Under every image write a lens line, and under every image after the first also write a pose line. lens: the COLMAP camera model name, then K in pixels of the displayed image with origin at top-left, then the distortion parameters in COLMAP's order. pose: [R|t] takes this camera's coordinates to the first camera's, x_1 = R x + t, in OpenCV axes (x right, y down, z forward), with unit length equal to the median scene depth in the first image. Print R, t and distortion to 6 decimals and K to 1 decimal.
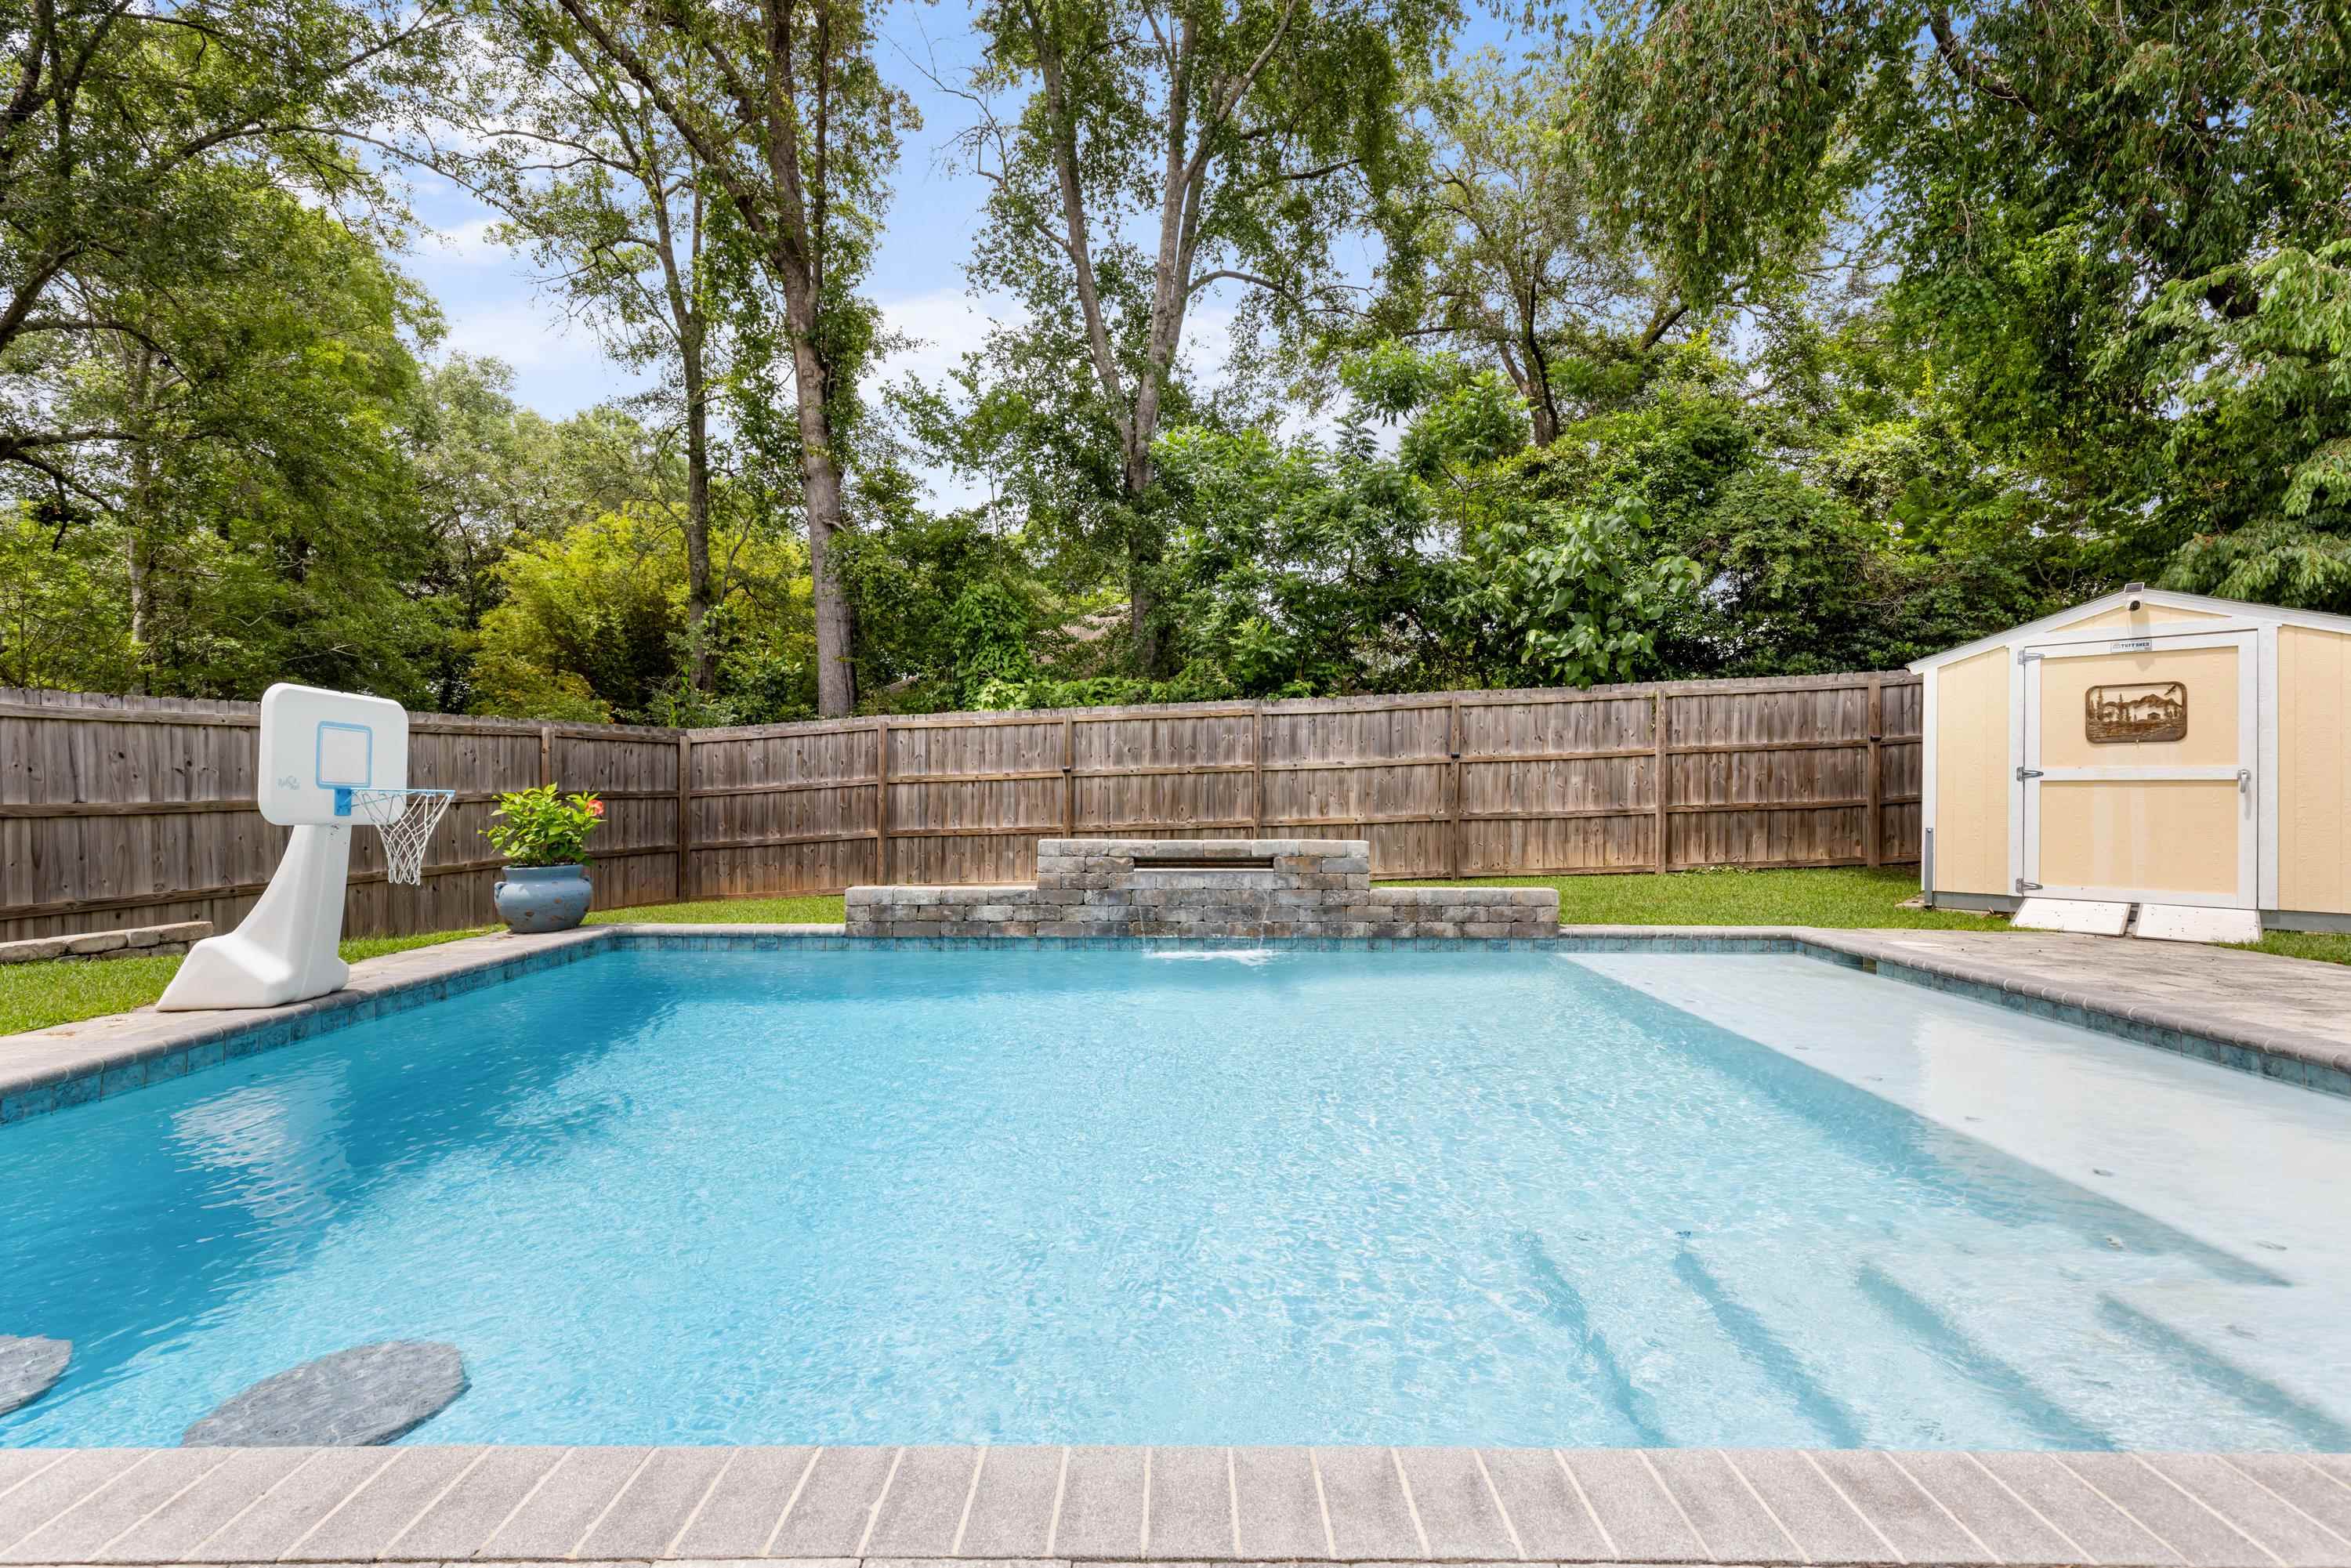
lens RADIAL K [[1062.7, 0, 1184.7], [0, 1062.7, 795.6], [0, 0, 1]] dist [0.009396, -0.001610]
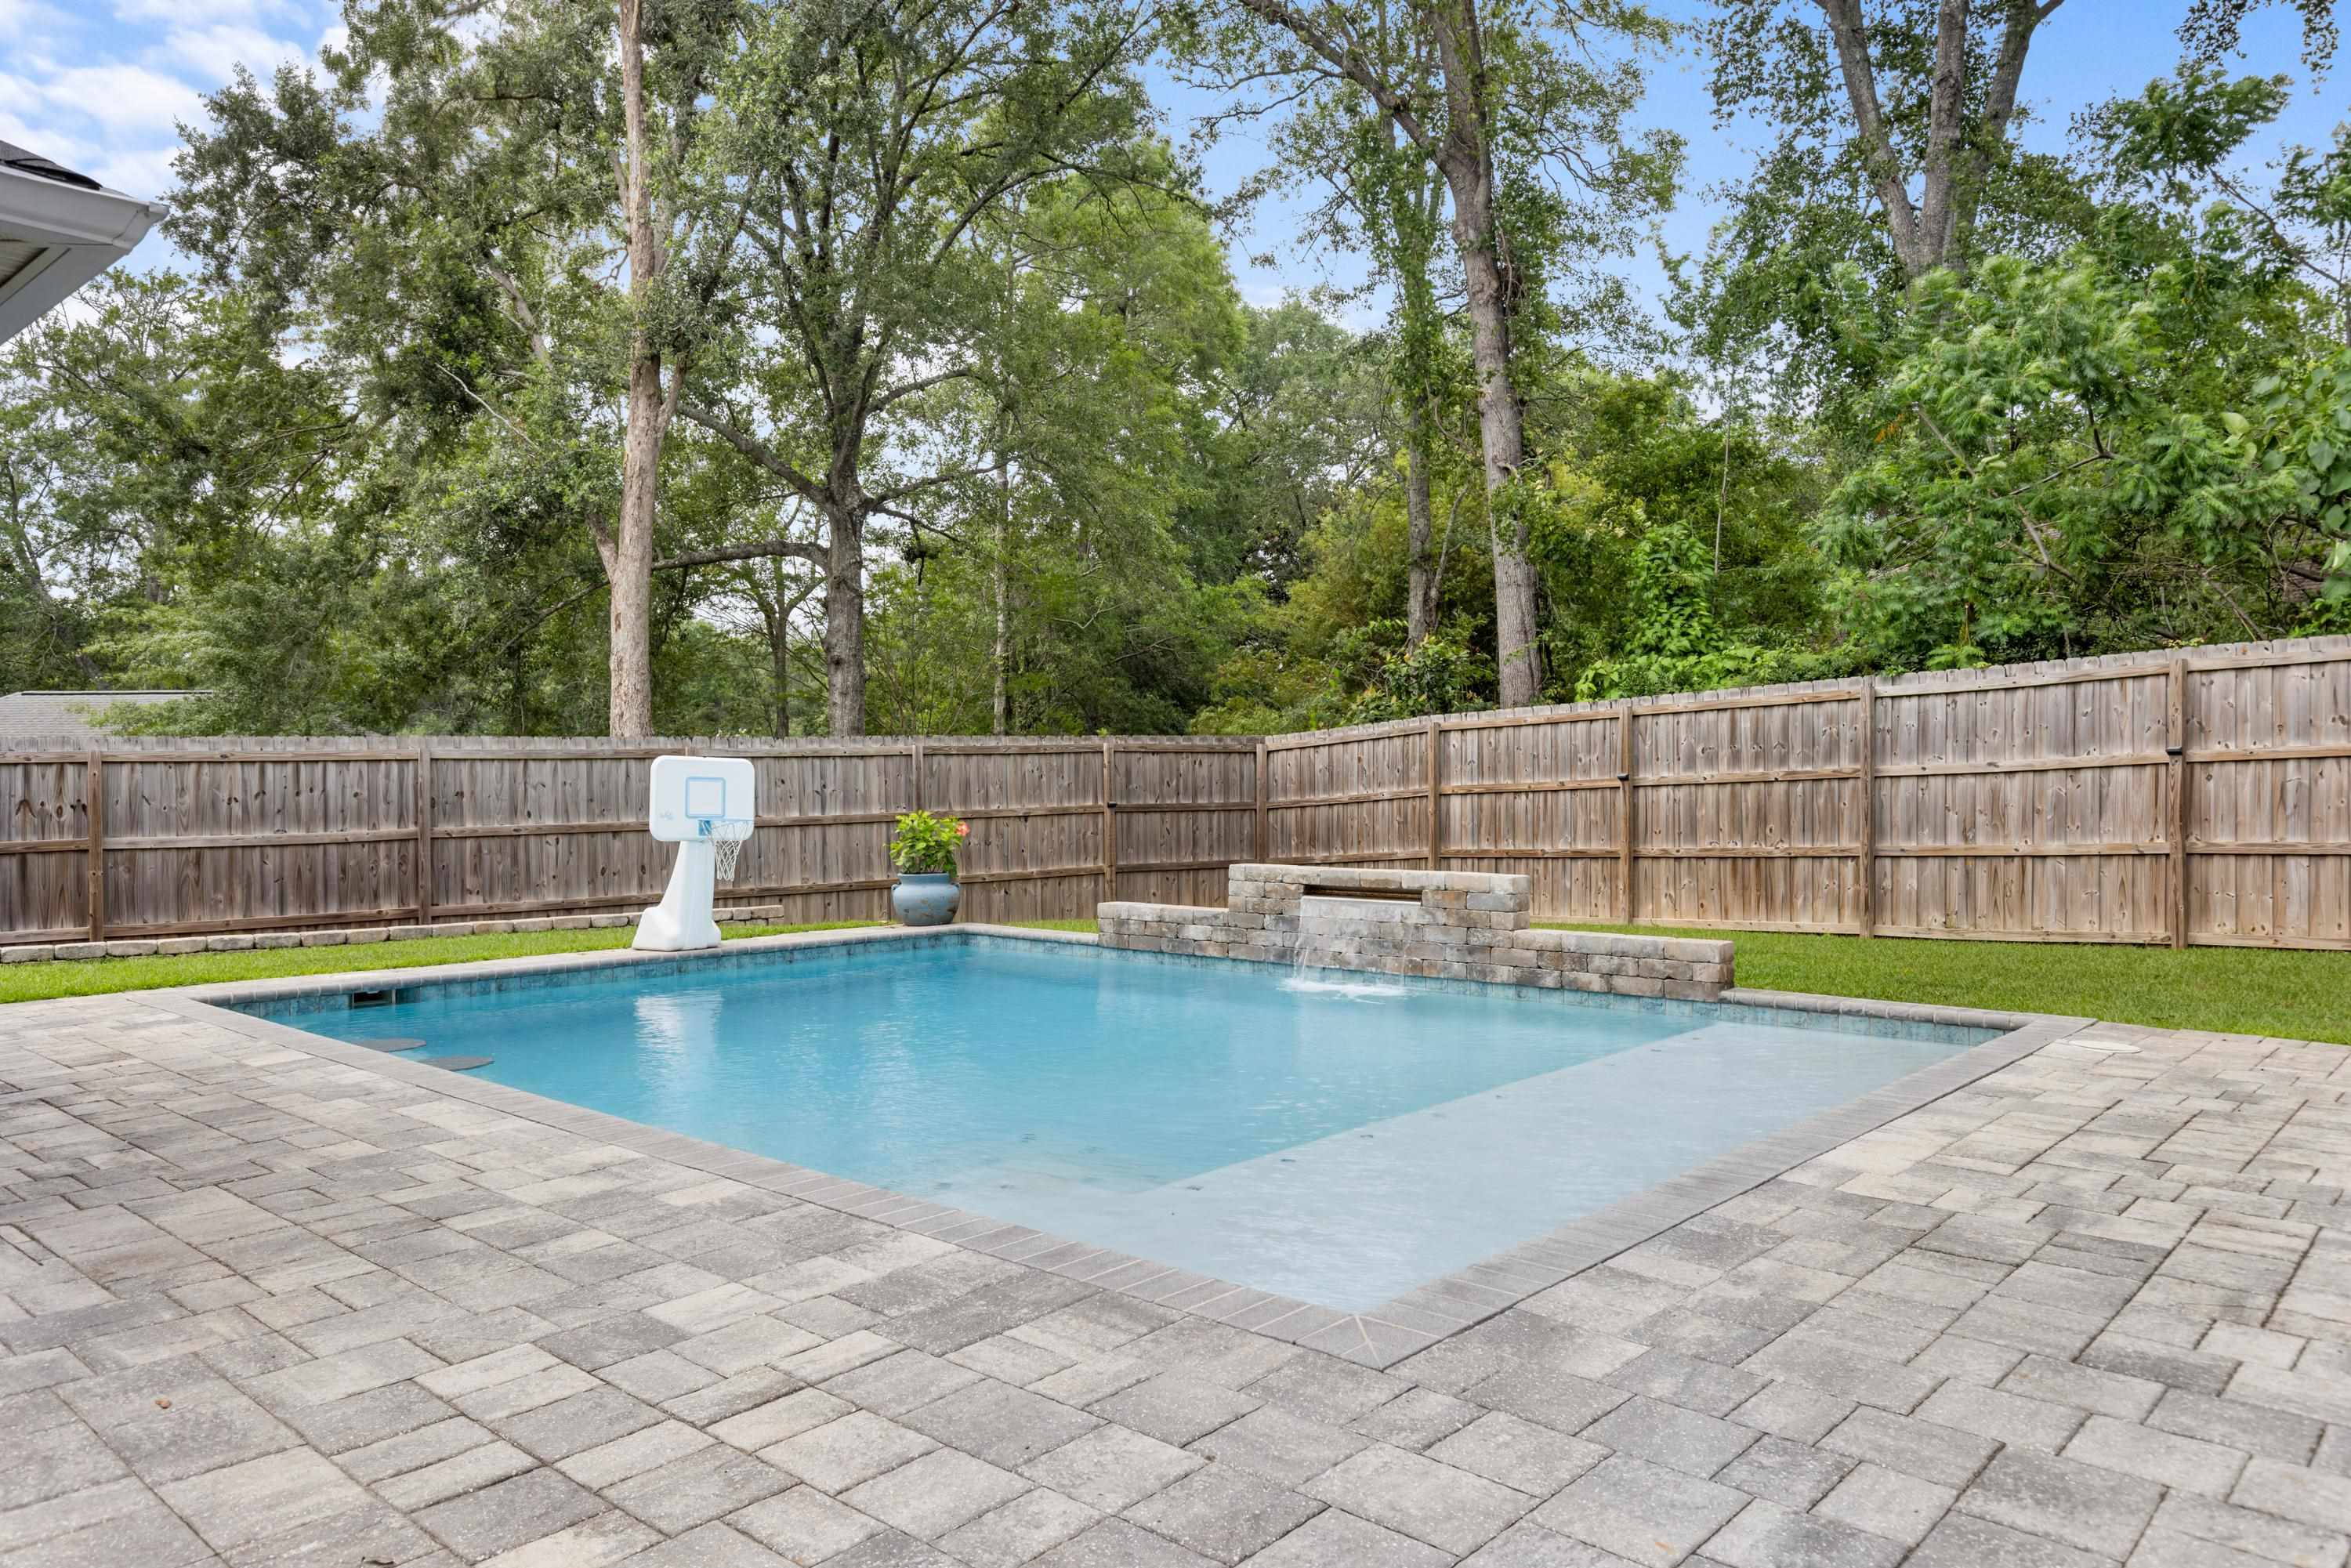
lens RADIAL K [[1589.4, 0, 1177.5], [0, 1589.4, 792.0], [0, 0, 1]] dist [0.004412, -0.008598]
pose [[0.740900, -0.001495, -0.671614, 0.460943], [0.001855, 0.999998, -0.000180, -0.014966], [0.671613, -0.001112, 0.740902, -0.094790]]
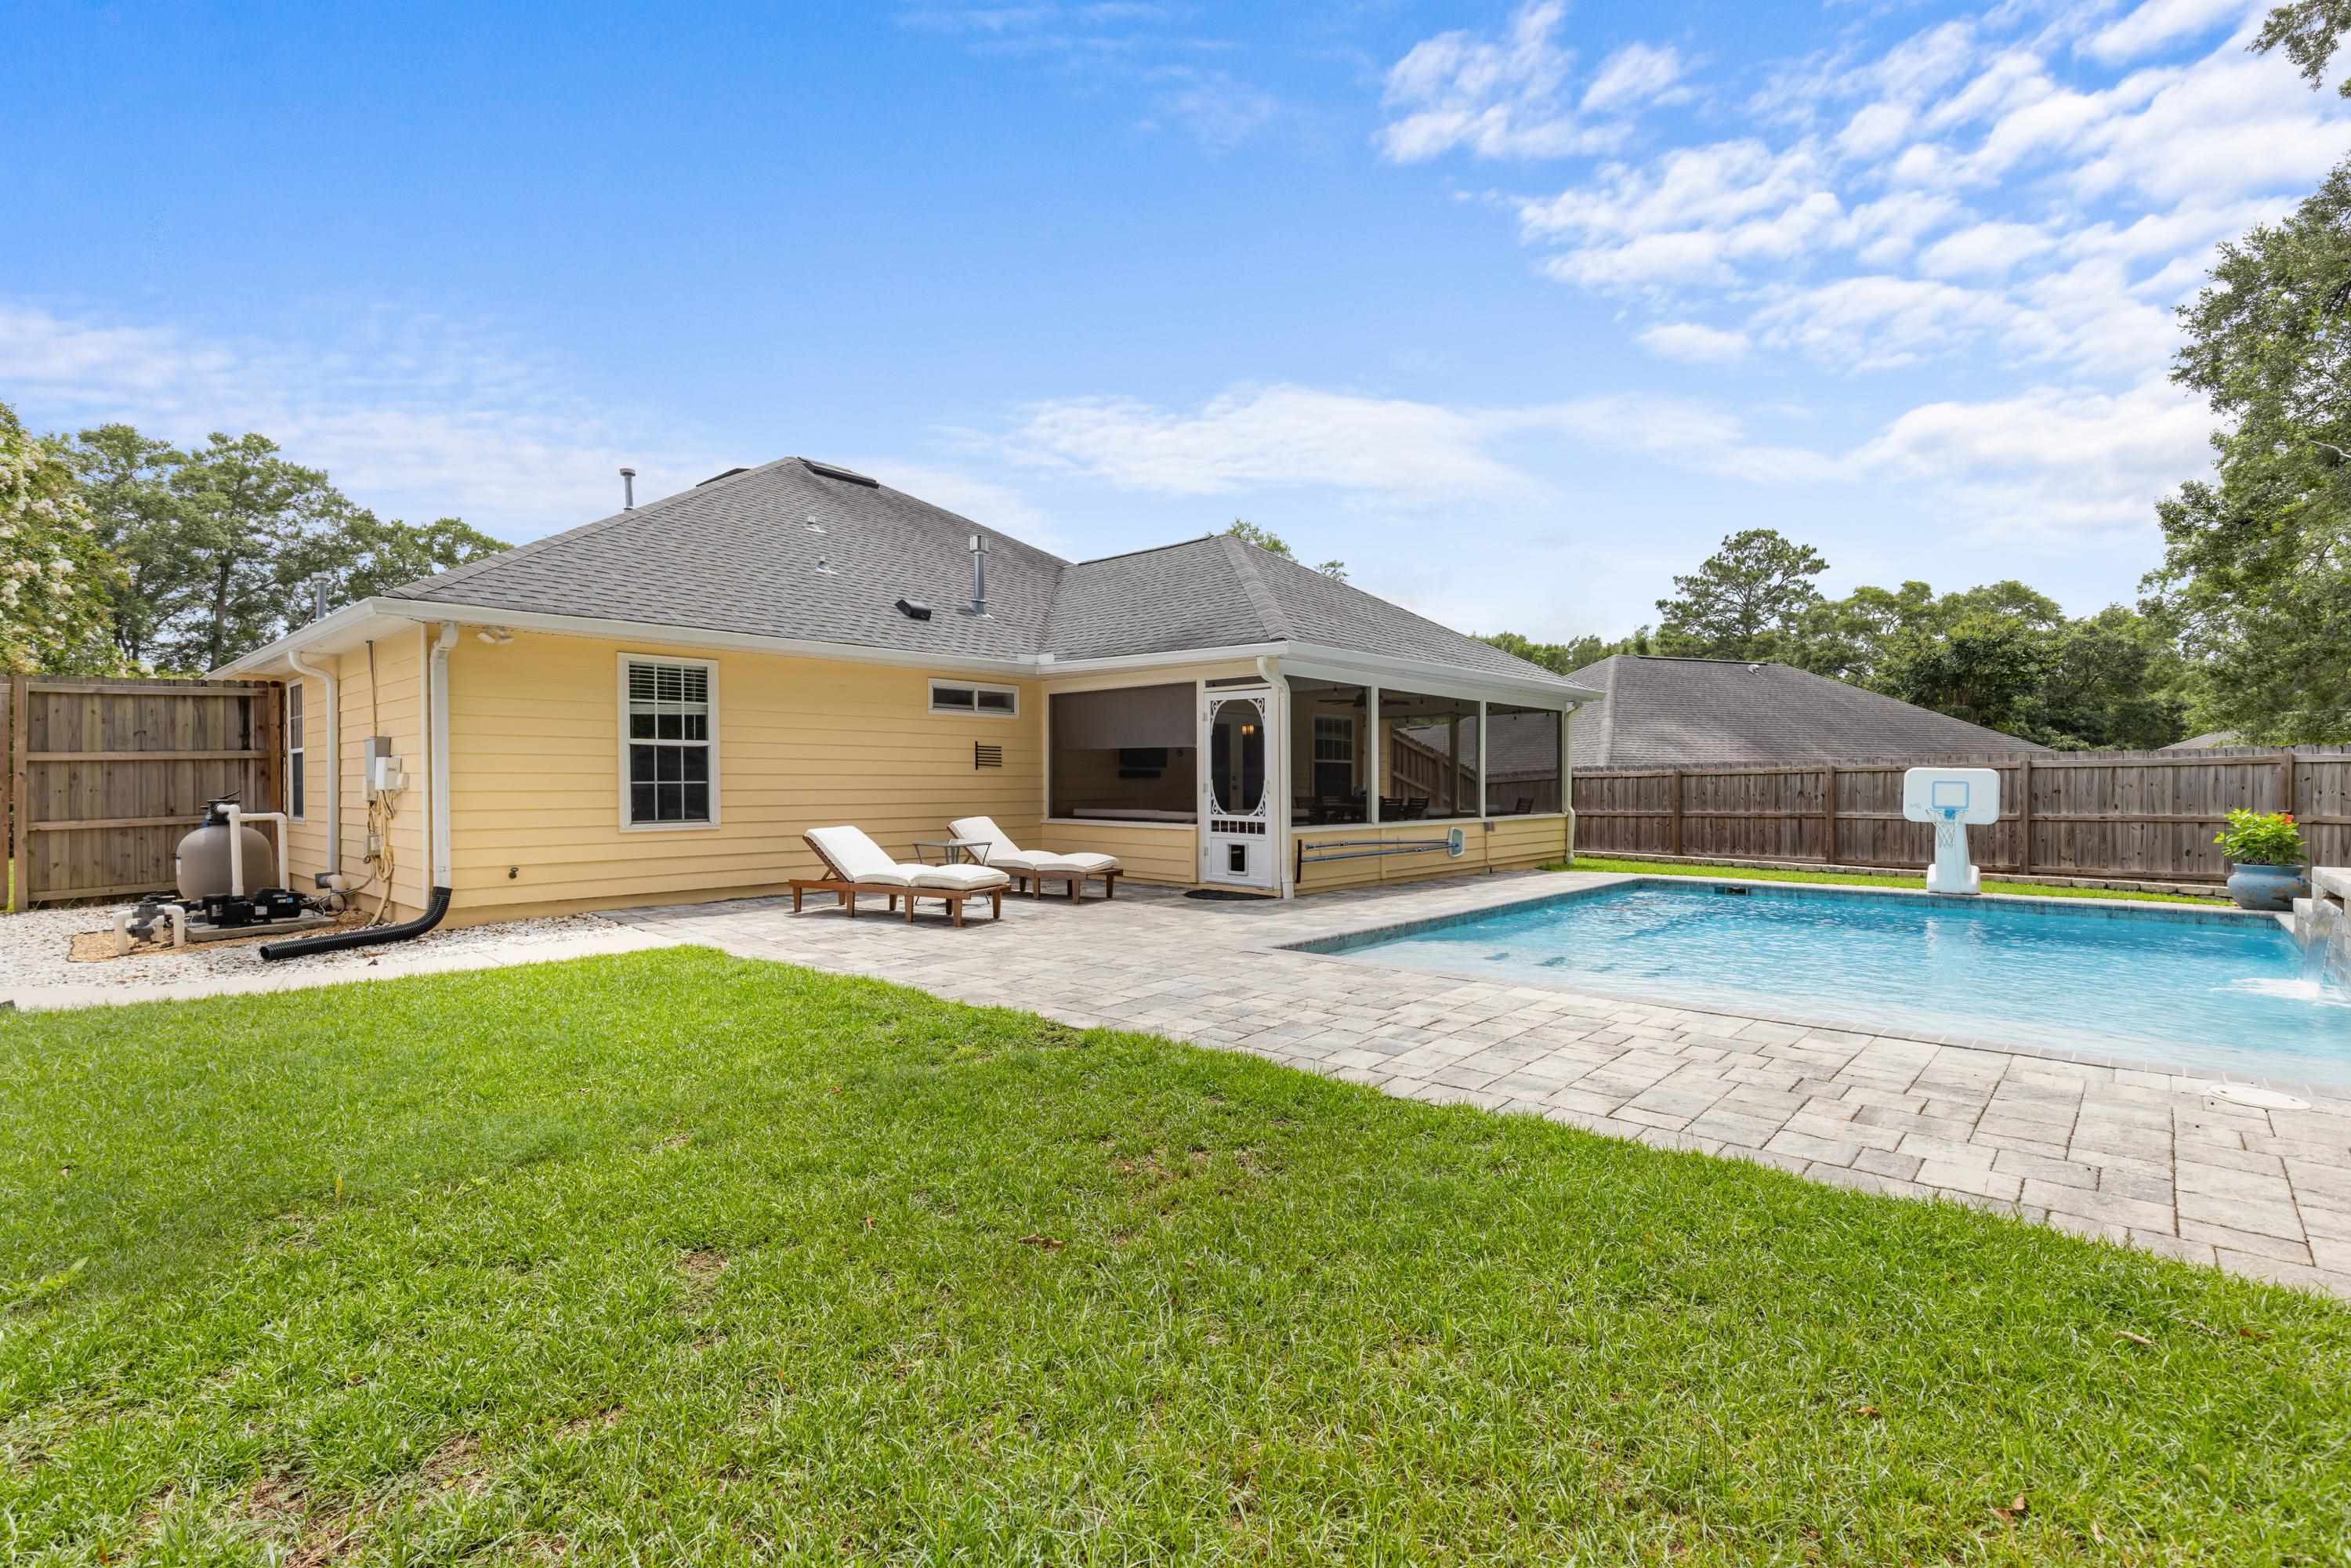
lens RADIAL K [[1062.7, 0, 1183.0], [0, 1062.7, 775.4], [0, 0, 1]] dist [0.009396, -0.001610]
pose [[-0.666744, -0.008681, -0.745236, 0.766541], [-0.006873, 0.999961, -0.005499, -0.019171], [0.745255, 0.001456, -0.666778, 0.466869]]
